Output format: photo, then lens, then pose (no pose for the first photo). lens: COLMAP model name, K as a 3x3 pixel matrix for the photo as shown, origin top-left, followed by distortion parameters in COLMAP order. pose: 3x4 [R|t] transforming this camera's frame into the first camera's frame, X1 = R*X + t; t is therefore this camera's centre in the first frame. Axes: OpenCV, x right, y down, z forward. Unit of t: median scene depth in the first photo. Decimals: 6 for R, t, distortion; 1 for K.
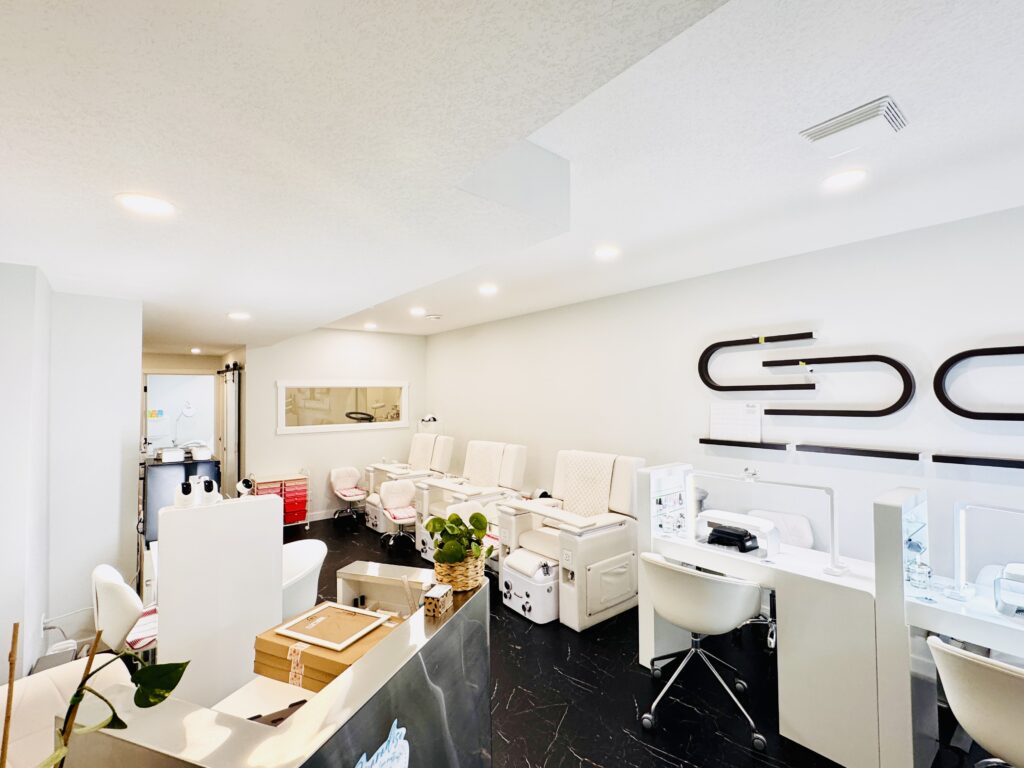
lens RADIAL K [[472.9, 0, 510.9], [0, 472.9, 386.1], [0, 0, 1]] dist [-0.000111, -0.000032]
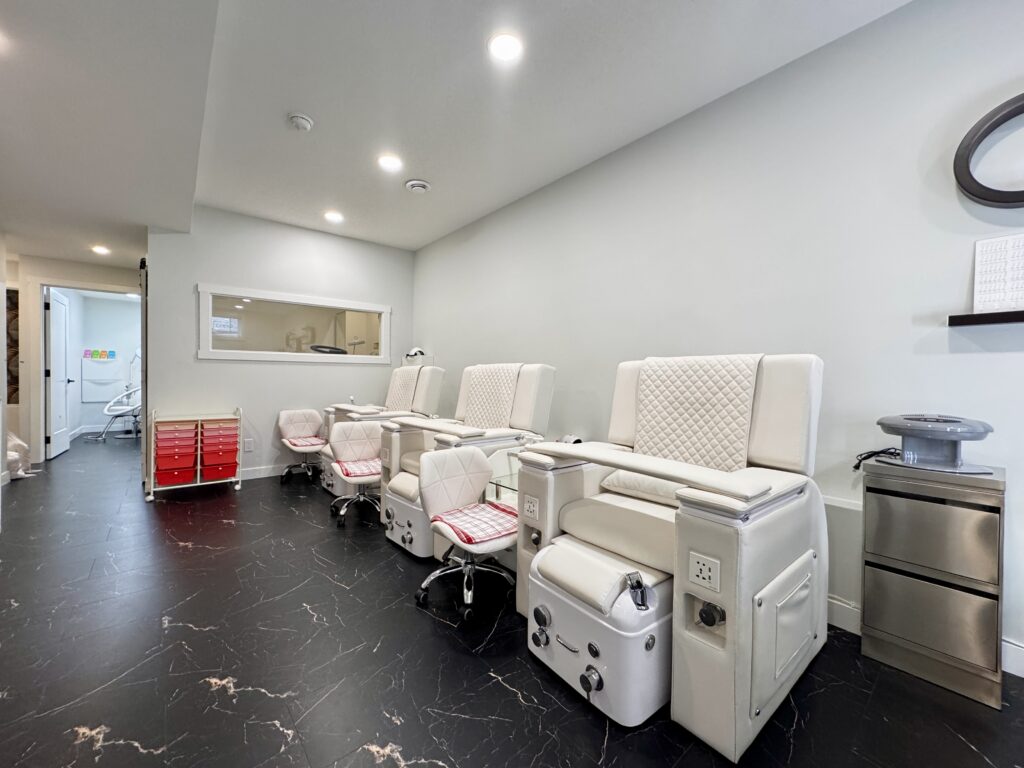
lens RADIAL K [[408.8, 0, 511.5], [0, 408.8, 382.9], [0, 0, 1]] dist [-0.000079, -0.000065]
pose [[0.999591, 0.019810, 0.020617, -0.037964], [-0.020553, 0.999124, 0.036453, 0.135728], [-0.019876, -0.036862, 0.999123, 0.464972]]
